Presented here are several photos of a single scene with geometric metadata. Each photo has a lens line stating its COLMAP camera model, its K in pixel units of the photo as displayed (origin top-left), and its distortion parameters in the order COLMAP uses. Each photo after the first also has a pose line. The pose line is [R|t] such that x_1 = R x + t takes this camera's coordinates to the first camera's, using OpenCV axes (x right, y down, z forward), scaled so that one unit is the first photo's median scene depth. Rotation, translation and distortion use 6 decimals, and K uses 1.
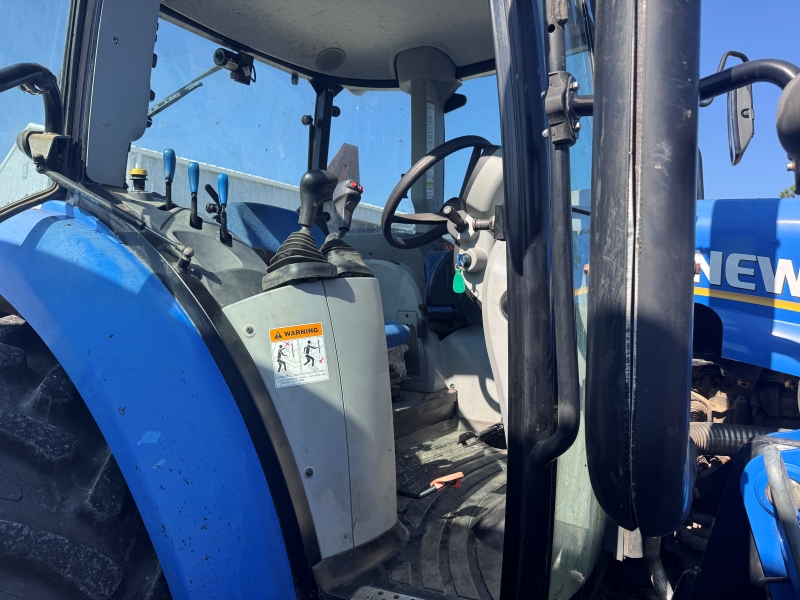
lens RADIAL K [[576.6, 0, 416.0], [0, 576.6, 302.2], [0, 0, 1]] dist [0.028884, -0.034584]
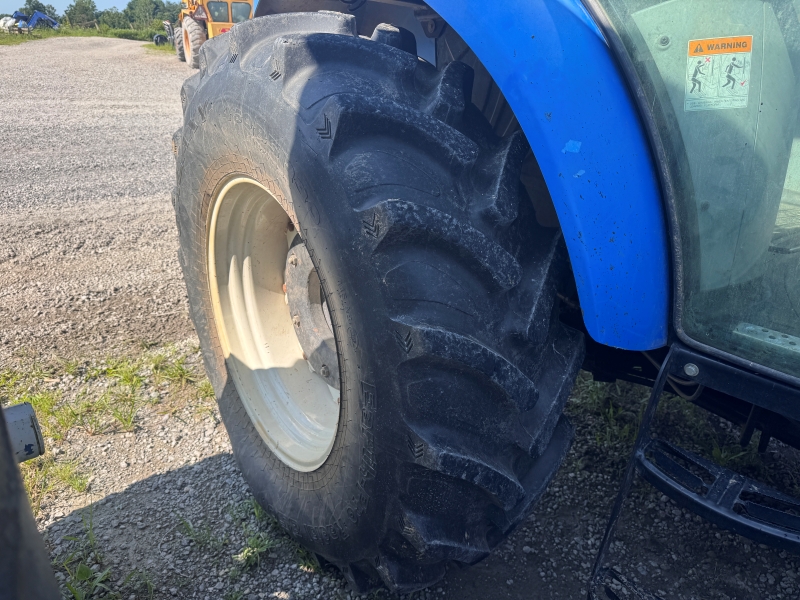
lens RADIAL K [[576.6, 0, 408.2], [0, 576.6, 316.0], [0, 0, 1]] dist [0.028884, -0.034584]
pose [[0.946879, 0.168715, -0.273780, -0.350056], [-0.047477, 0.915340, 0.399872, 0.098504], [0.318067, -0.365632, 0.874727, -0.065665]]
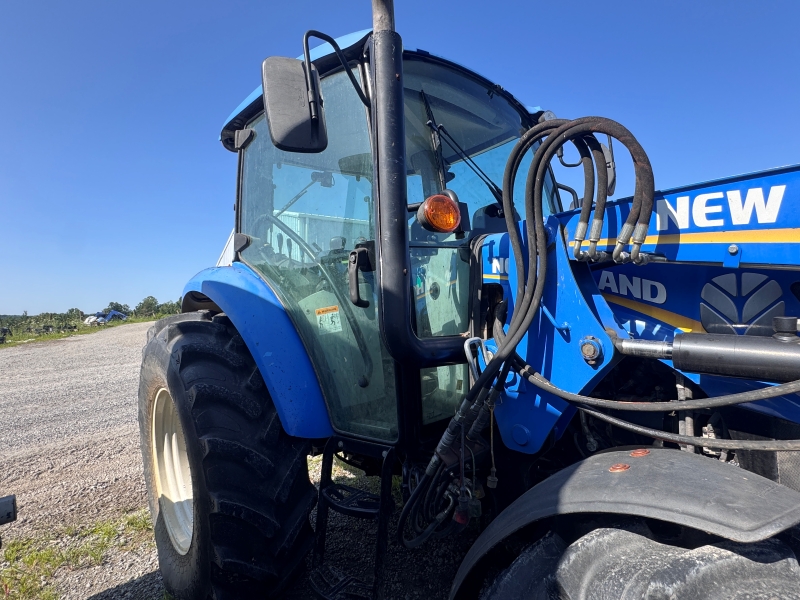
lens RADIAL K [[425.8, 0, 403.2], [0, 425.8, 304.5], [0, 0, 1]] dist [-0.003759, 0.001409]
pose [[0.966271, -0.071166, -0.247499, 0.506049], [0.070551, 0.997443, -0.011365, 0.069934], [0.247675, -0.006479, 0.968821, -0.557899]]
